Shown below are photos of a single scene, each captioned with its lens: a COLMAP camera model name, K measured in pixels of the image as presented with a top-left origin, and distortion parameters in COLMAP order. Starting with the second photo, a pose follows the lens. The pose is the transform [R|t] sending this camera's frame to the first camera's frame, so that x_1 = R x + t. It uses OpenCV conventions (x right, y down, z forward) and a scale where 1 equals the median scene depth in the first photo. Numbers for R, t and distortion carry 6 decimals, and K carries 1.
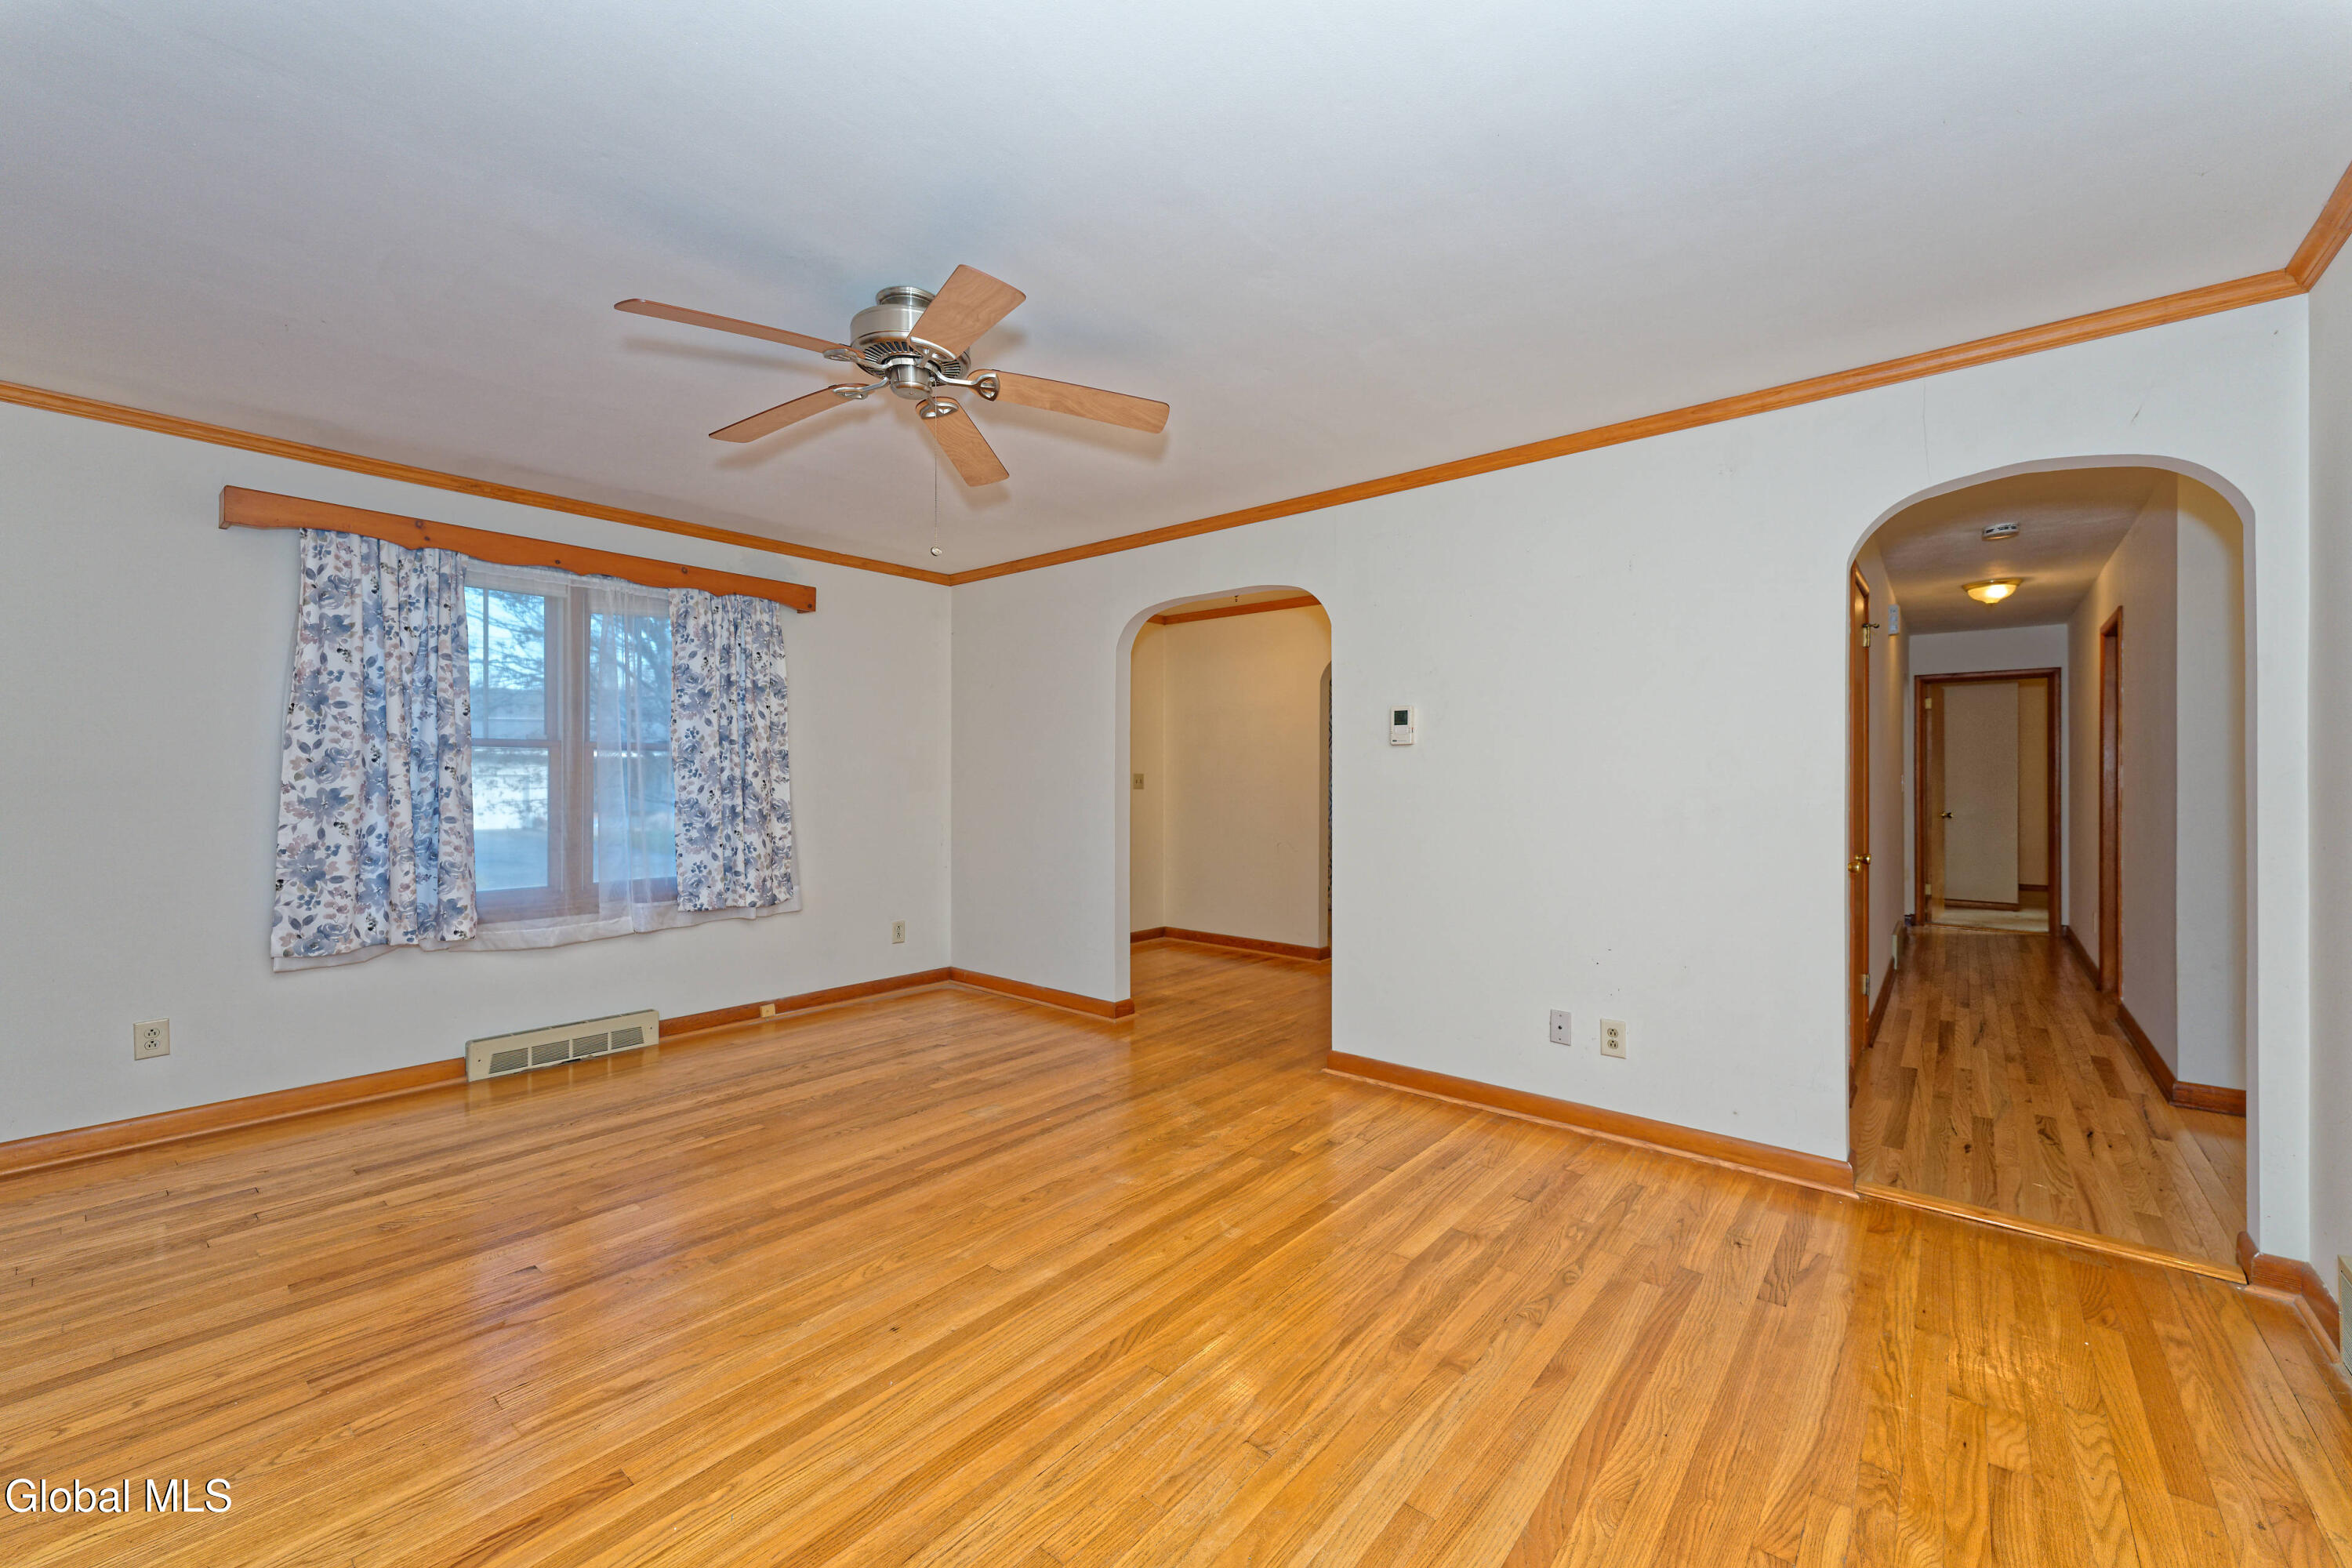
lens RADIAL K [[931.5, 0, 1174.8], [0, 931.5, 780.5], [0, 0, 1]] dist [0.013650, -0.003857]
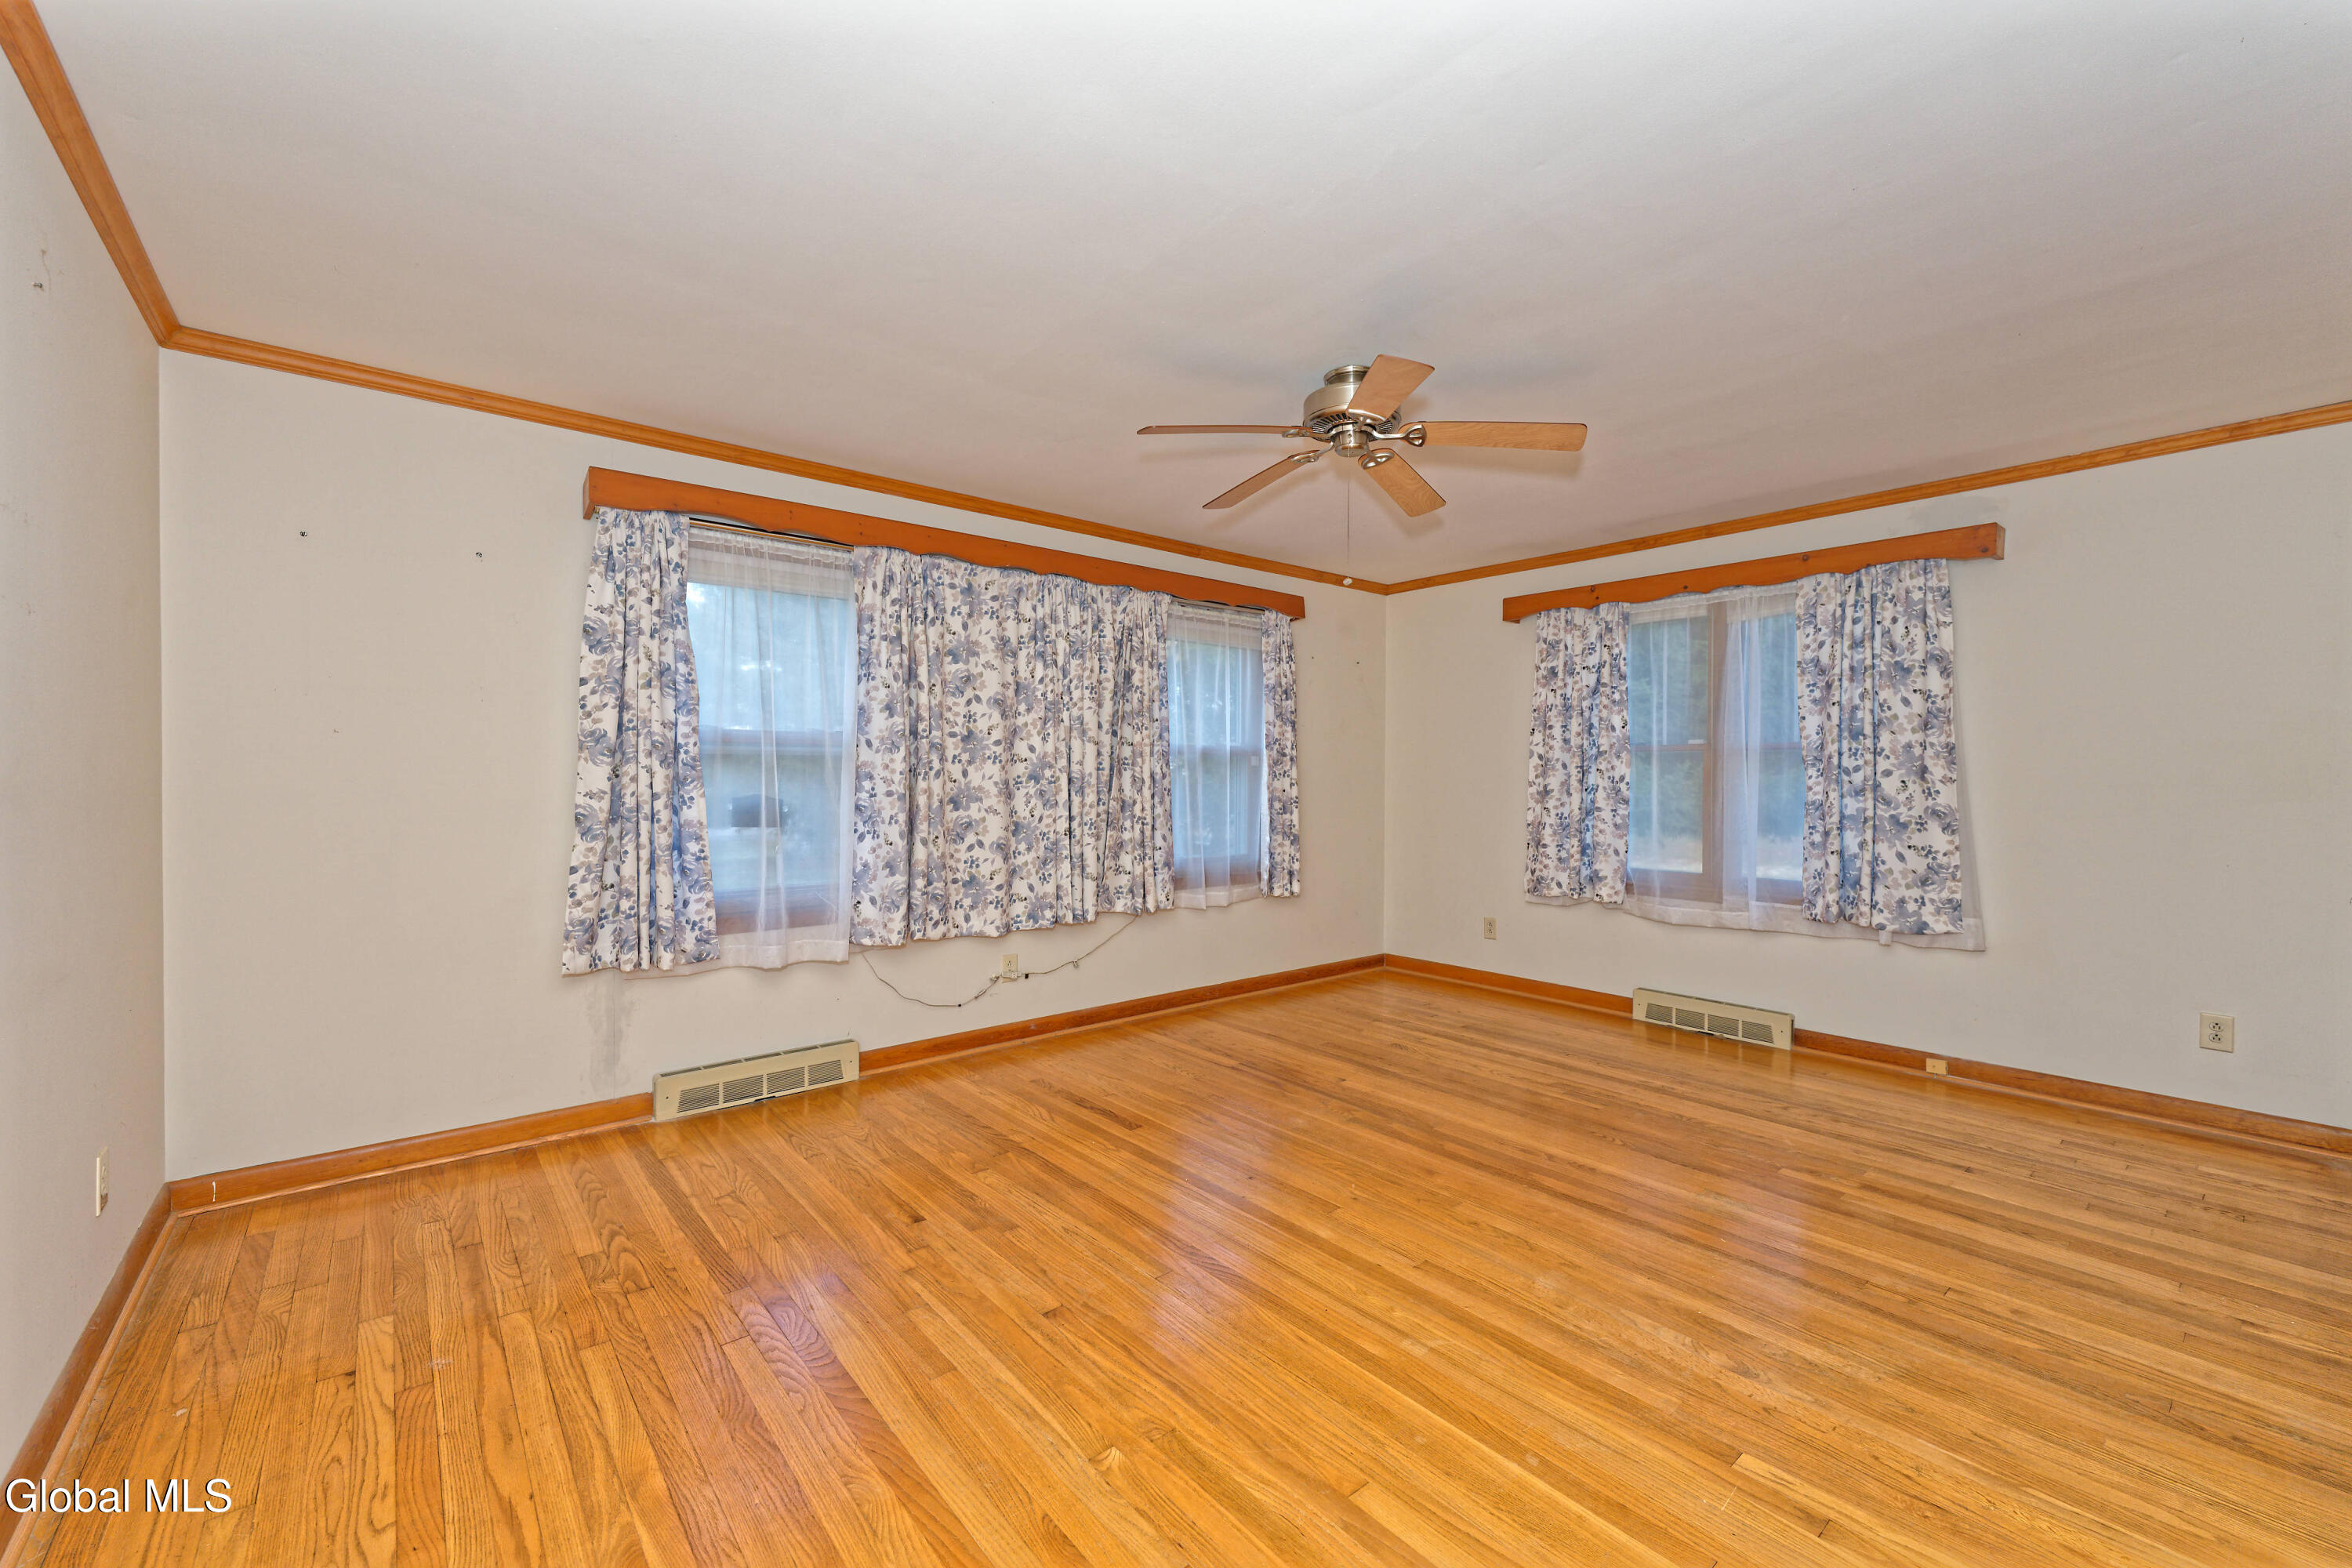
lens RADIAL K [[943.9, 0, 1209.7], [0, 943.9, 786.7], [0, 0, 1]] dist [0.002384, 0.000011]
pose [[-0.158623, 0.007996, -0.987307, 0.668416], [-0.006698, 0.999935, 0.009175, 0.002140], [0.987316, 0.008068, -0.158559, 0.725479]]
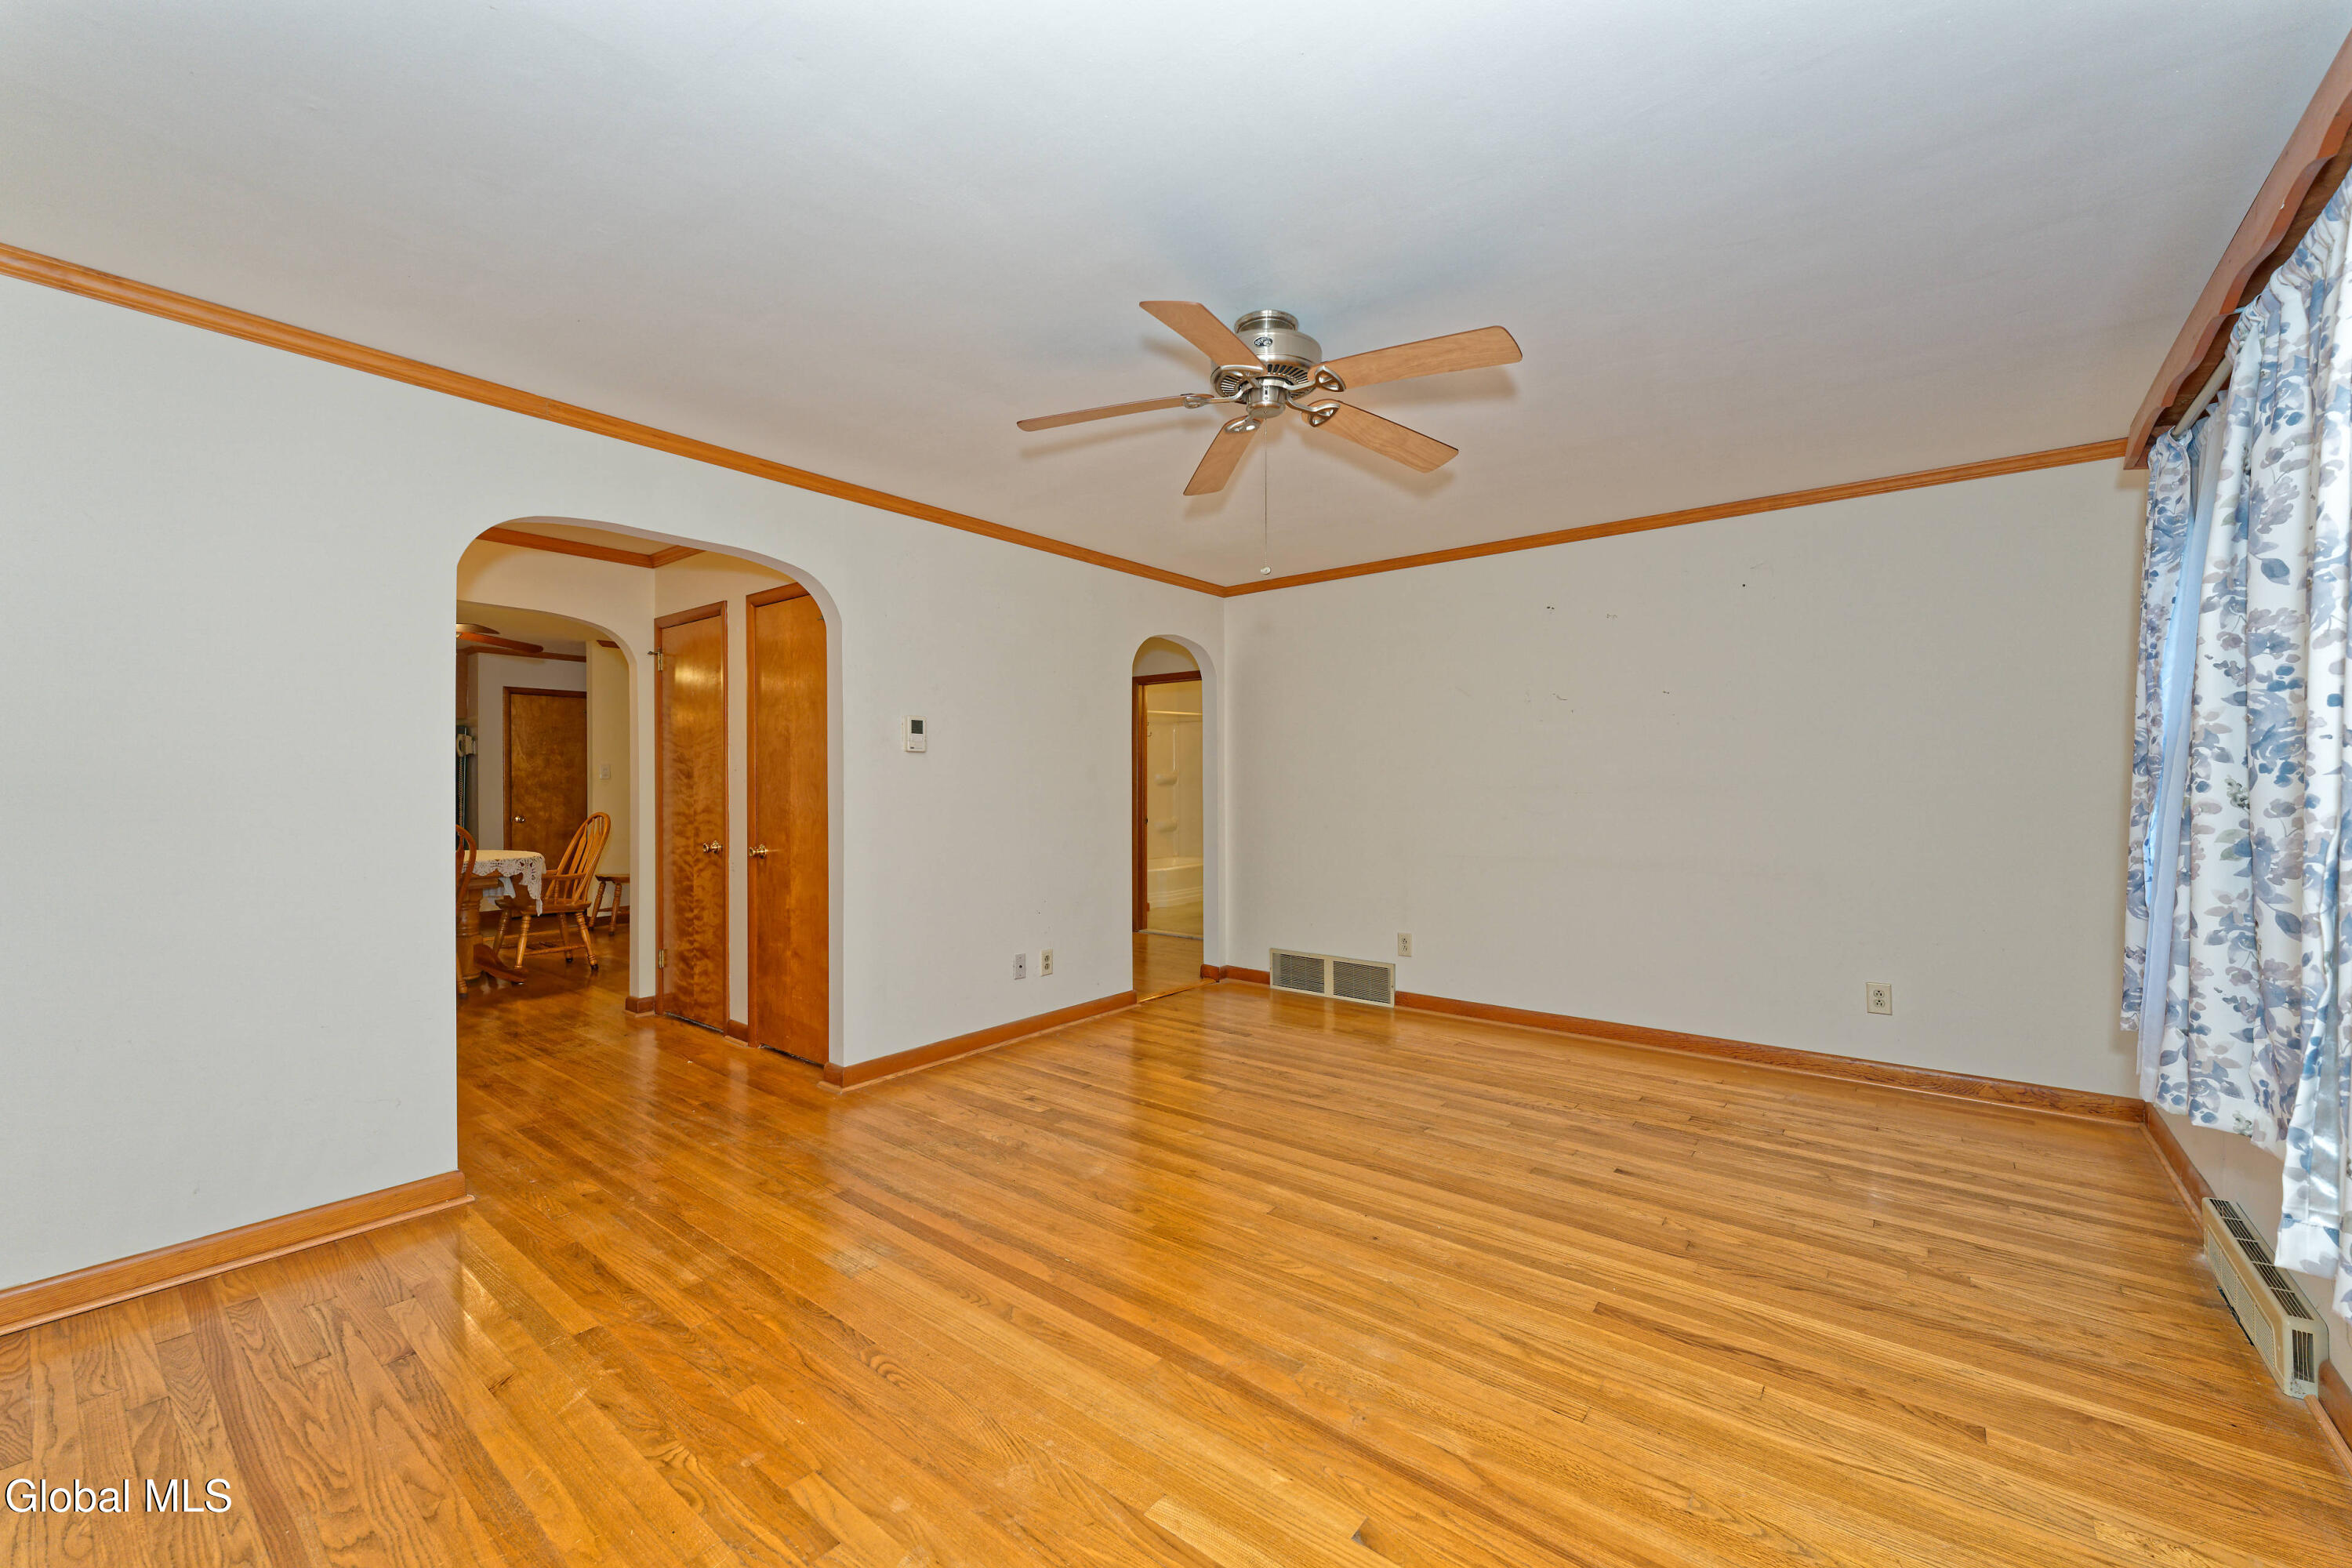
lens RADIAL K [[931.5, 0, 1174.8], [0, 931.5, 780.5], [0, 0, 1]] dist [0.013650, -0.003857]
pose [[-0.023551, 0.001151, 0.999722, -0.942100], [0.005011, 0.999987, -0.001033, -0.002623], [-0.999710, 0.004985, -0.023556, 0.806663]]
